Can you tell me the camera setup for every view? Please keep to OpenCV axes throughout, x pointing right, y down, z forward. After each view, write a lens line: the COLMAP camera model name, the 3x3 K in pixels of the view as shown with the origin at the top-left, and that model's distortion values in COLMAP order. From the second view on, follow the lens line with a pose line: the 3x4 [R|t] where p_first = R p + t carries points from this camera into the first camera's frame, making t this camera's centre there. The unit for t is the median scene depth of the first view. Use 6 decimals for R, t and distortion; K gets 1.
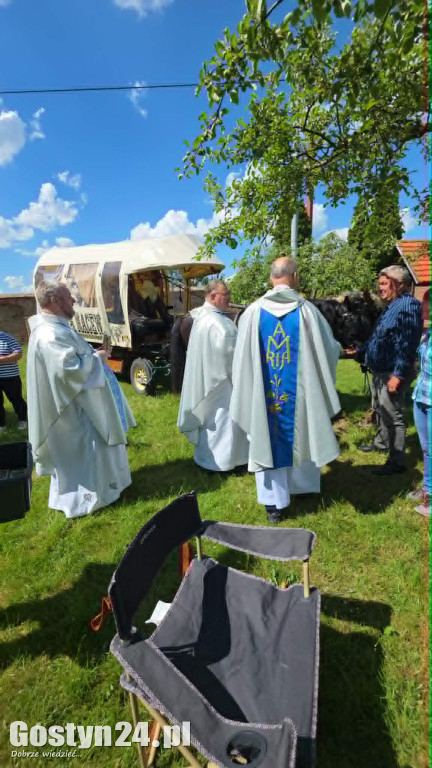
lens RADIAL K [[299.6, 0, 216.0], [0, 299.6, 384.0], [0, 0, 1]] dist [0.000428, -0.008043]
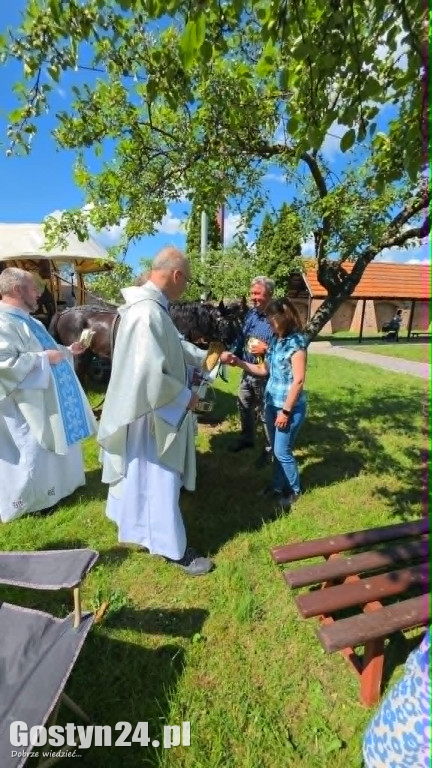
lens RADIAL K [[299.6, 0, 216.0], [0, 299.6, 384.0], [0, 0, 1]] dist [0.000428, -0.008043]
pose [[0.969153, -0.000637, 0.246461, 0.324927], [0.002263, 0.999977, -0.006315, -0.009282], [-0.246451, 0.006678, 0.969132, 0.010082]]
